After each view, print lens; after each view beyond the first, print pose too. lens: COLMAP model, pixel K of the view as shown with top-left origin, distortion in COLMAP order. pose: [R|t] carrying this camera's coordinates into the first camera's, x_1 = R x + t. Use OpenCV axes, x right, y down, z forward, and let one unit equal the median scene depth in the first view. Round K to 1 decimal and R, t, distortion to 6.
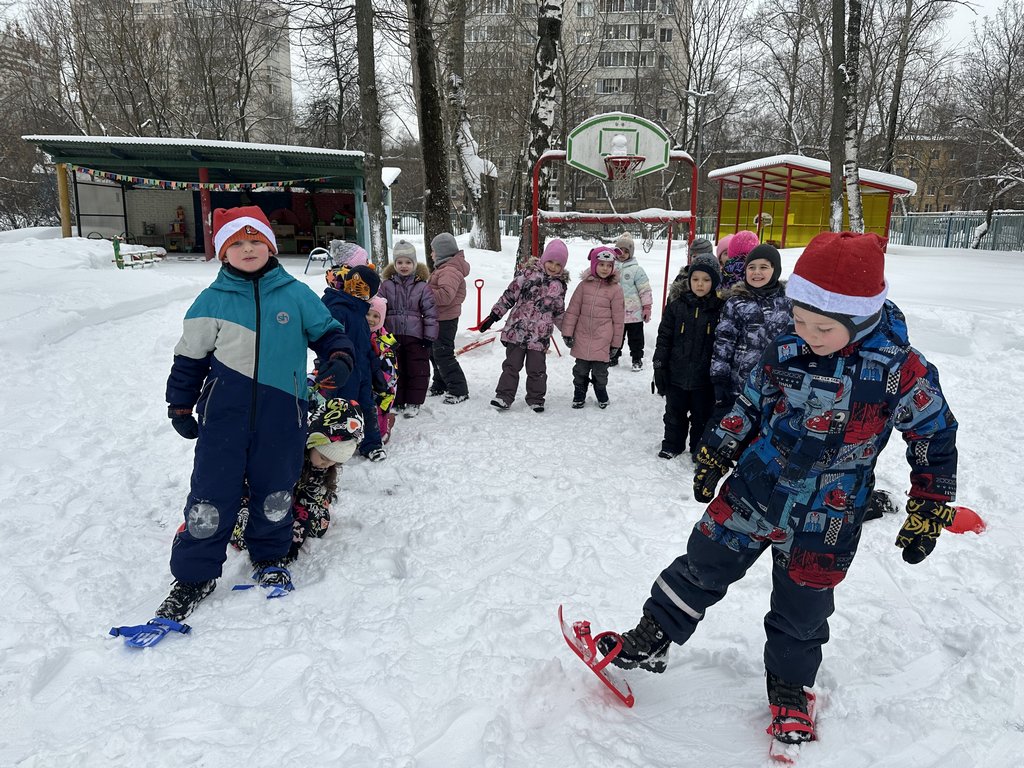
lens RADIAL K [[747.5, 0, 518.8], [0, 747.5, 382.9], [0, 0, 1]] dist [0.028282, -0.008043]
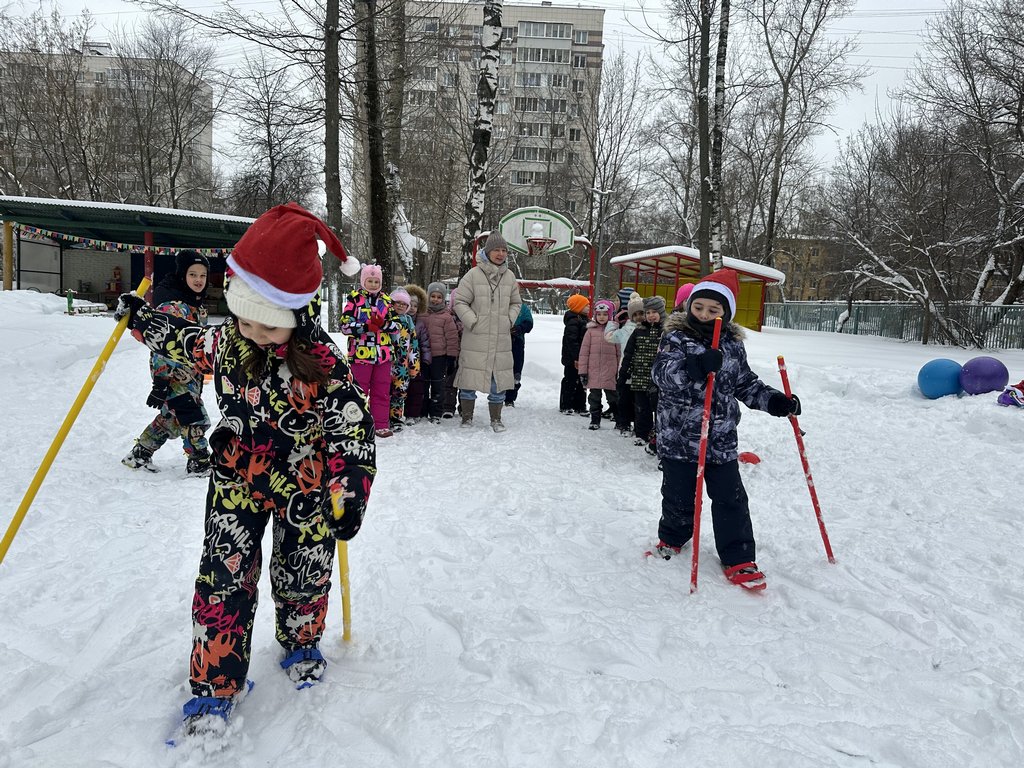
lens RADIAL K [[732.0, 0, 506.9], [0, 732.0, 382.4], [0, 0, 1]] dist [0.162191, -0.214583]
pose [[0.994459, 0.024592, 0.102208, -0.016065], [-0.014050, 0.994623, -0.102609, 0.030056], [-0.104182, 0.100605, 0.989457, -0.091266]]
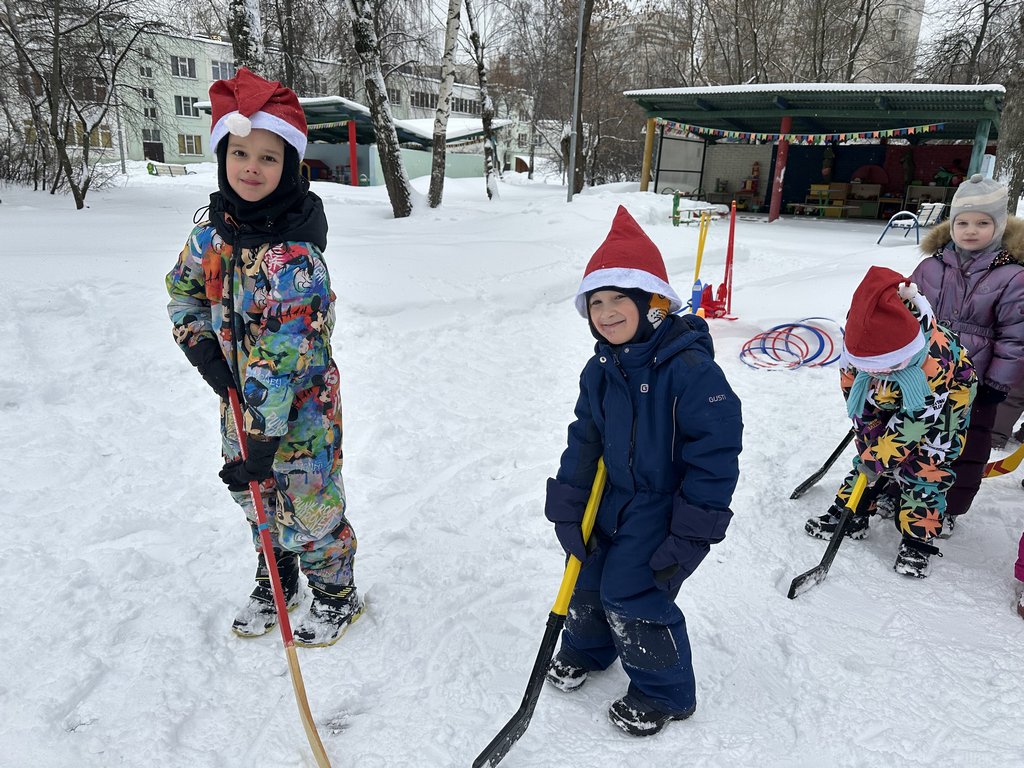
lens RADIAL K [[741.2, 0, 514.8], [0, 741.2, 388.2], [0, 0, 1]] dist [0.061145, -0.041631]
pose [[0.743746, 0.200406, -0.637714, -0.025623], [-0.165276, 0.979512, 0.115062, -0.018137], [0.647707, 0.019822, 0.761631, 0.113991]]
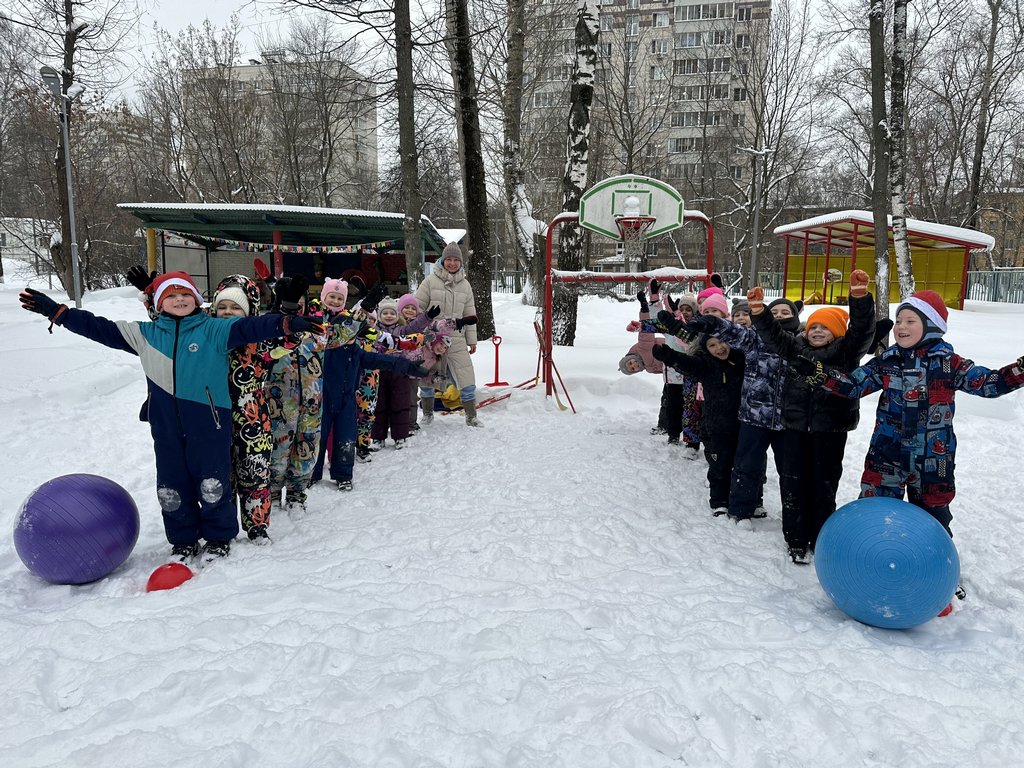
lens RADIAL K [[741.2, 0, 514.8], [0, 741.2, 388.2], [0, 0, 1]] dist [0.061145, -0.041631]
pose [[0.994411, 0.010972, -0.105011, 0.028007], [-0.017871, 0.997726, -0.064988, -0.001161], [0.104059, 0.066501, 0.992345, 0.000391]]
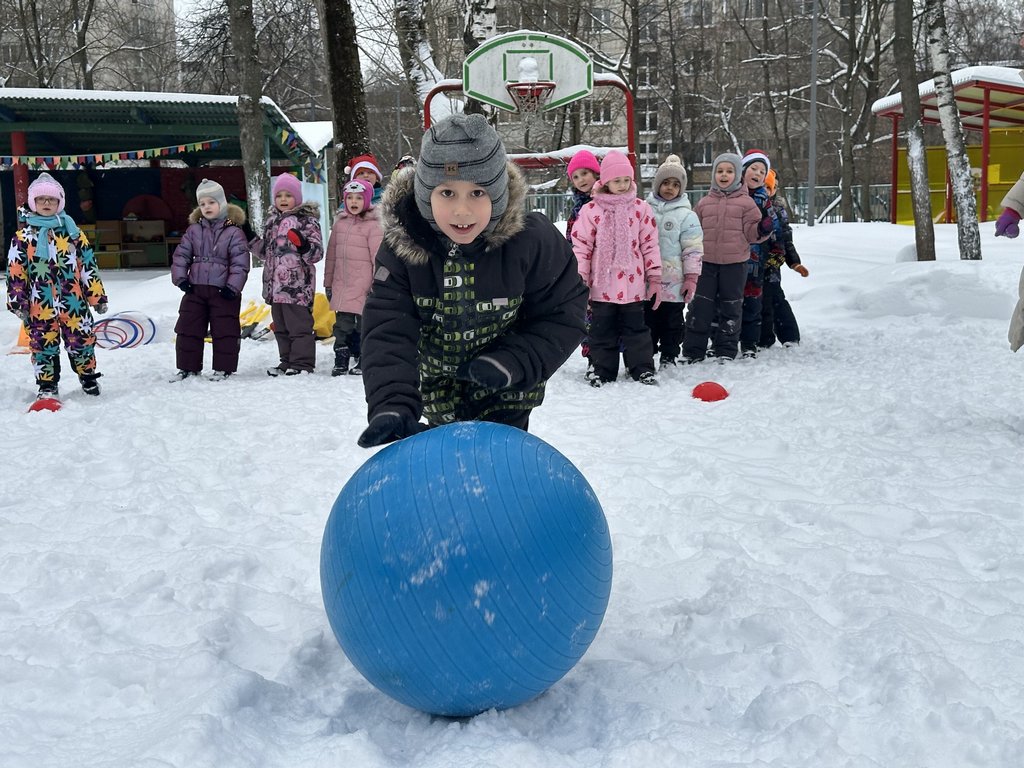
lens RADIAL K [[1462.2, 0, 509.0], [0, 1462.2, 381.3], [0, 0, 1]] dist [0.101196, 0.039748]
pose [[0.996887, -0.033368, -0.071434, 0.071015], [0.025931, 0.994384, -0.102611, 0.058828], [0.074457, 0.100439, 0.992153, -0.177262]]
